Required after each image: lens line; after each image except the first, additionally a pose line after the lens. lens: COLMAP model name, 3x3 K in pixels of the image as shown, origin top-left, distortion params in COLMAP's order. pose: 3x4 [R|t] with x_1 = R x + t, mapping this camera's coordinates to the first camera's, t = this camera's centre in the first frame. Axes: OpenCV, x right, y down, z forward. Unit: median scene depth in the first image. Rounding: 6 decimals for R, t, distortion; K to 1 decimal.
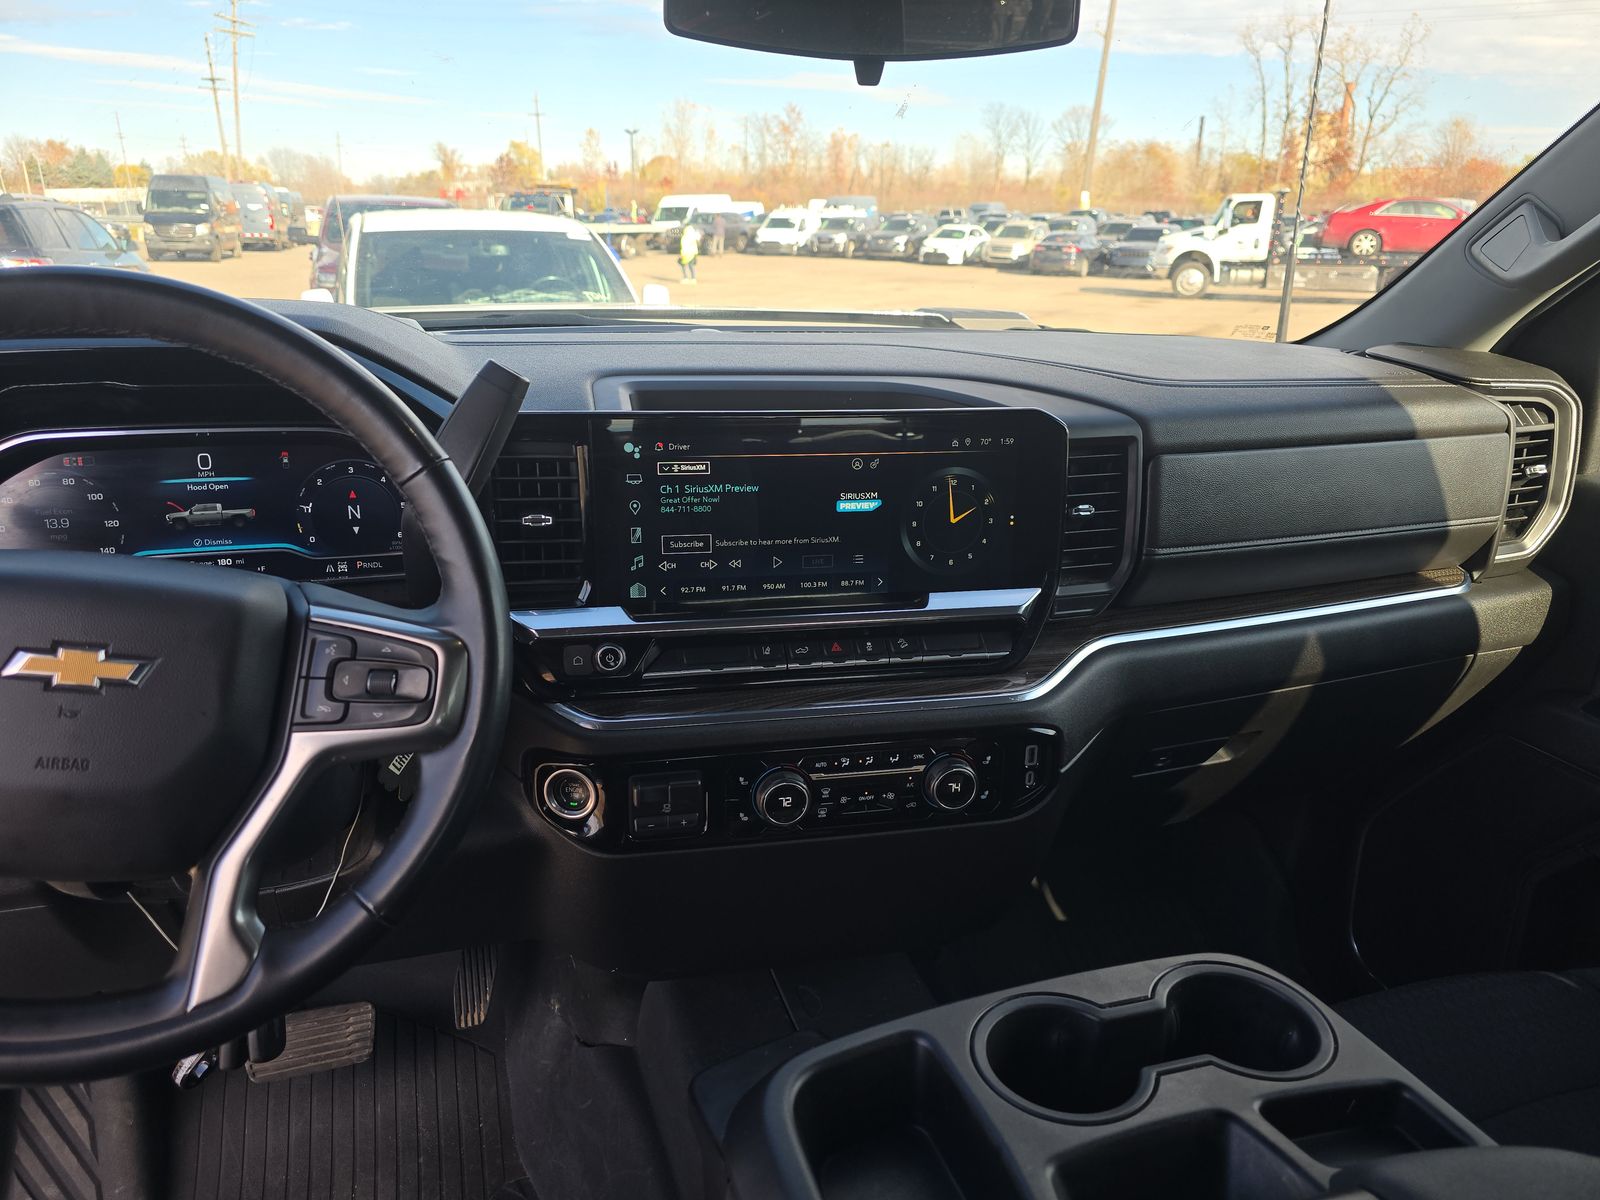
lens RADIAL K [[1086.5, 0, 810.1], [0, 1086.5, 622.3], [0, 0, 1]] dist [0.052403, -0.039582]
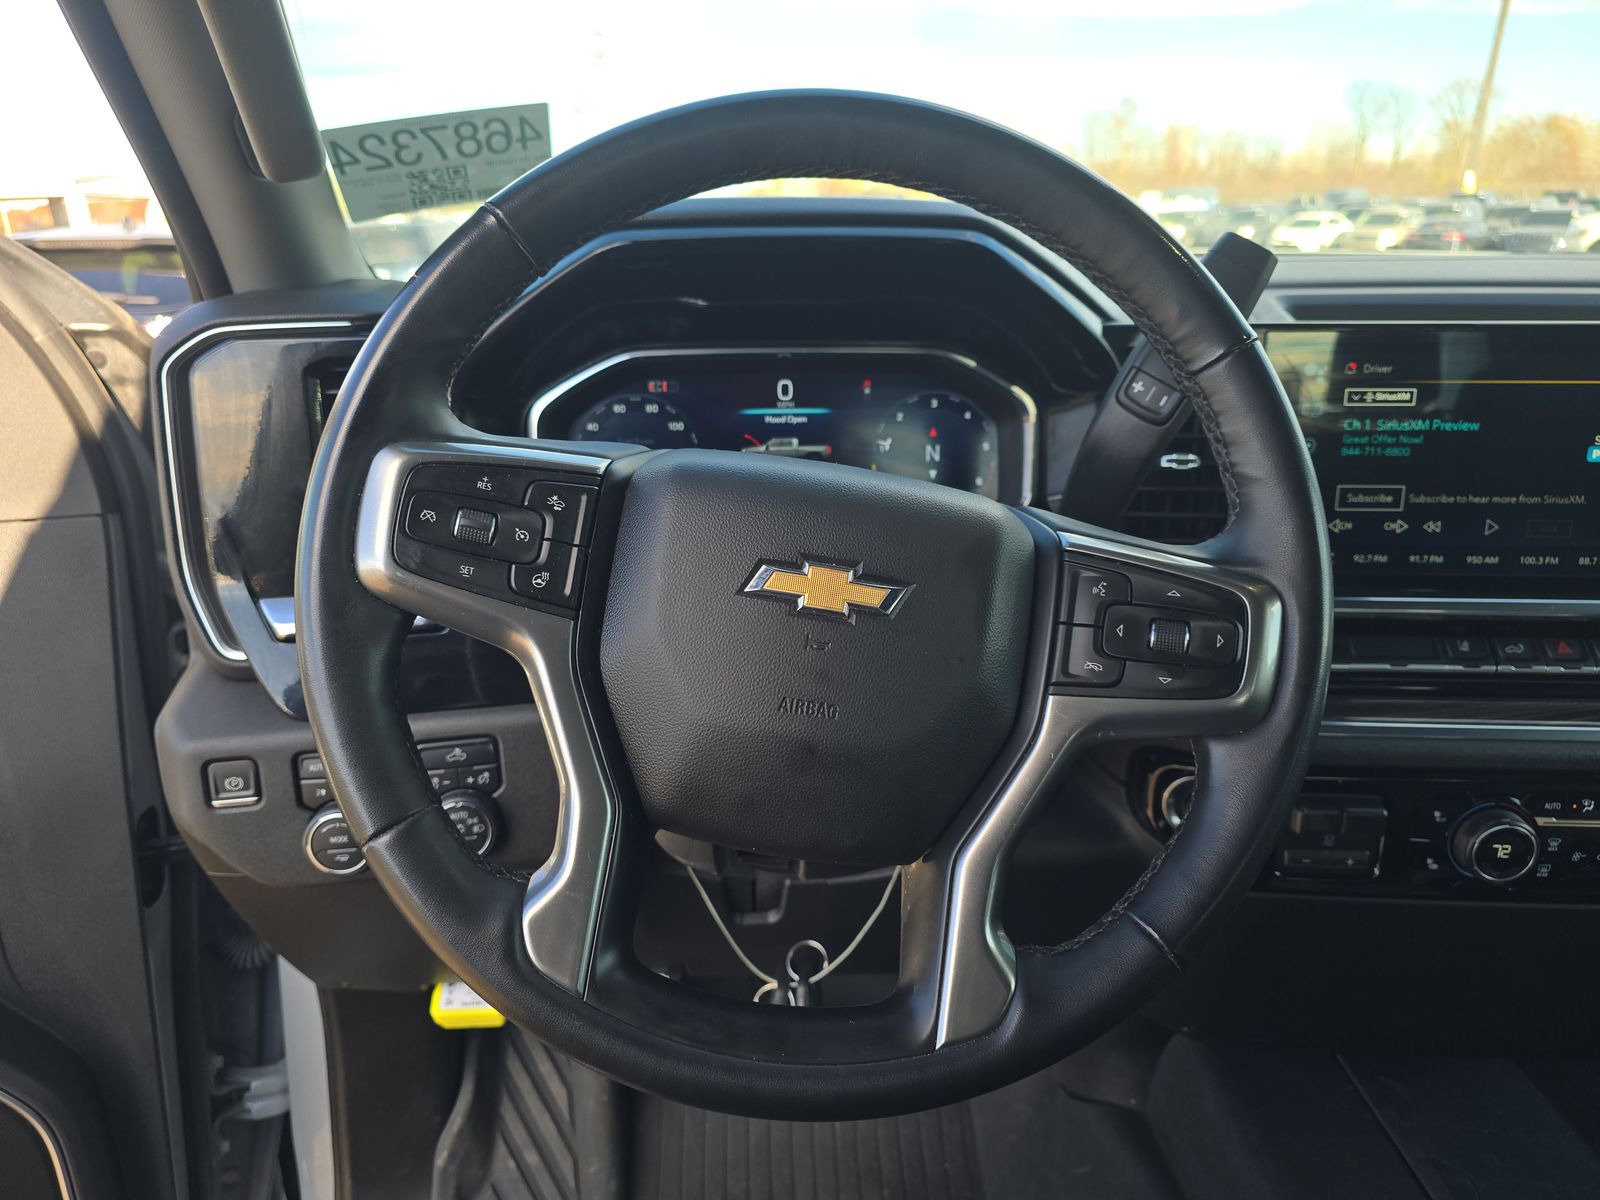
lens RADIAL K [[1086.5, 0, 791.5], [0, 1086.5, 629.7], [0, 0, 1]] dist [0.052403, -0.039582]
pose [[0.963440, 0.061757, -0.260711, -0.242070], [-0.062769, 0.998018, 0.004449, 0.034303], [0.260469, 0.012078, 0.965407, 0.122798]]
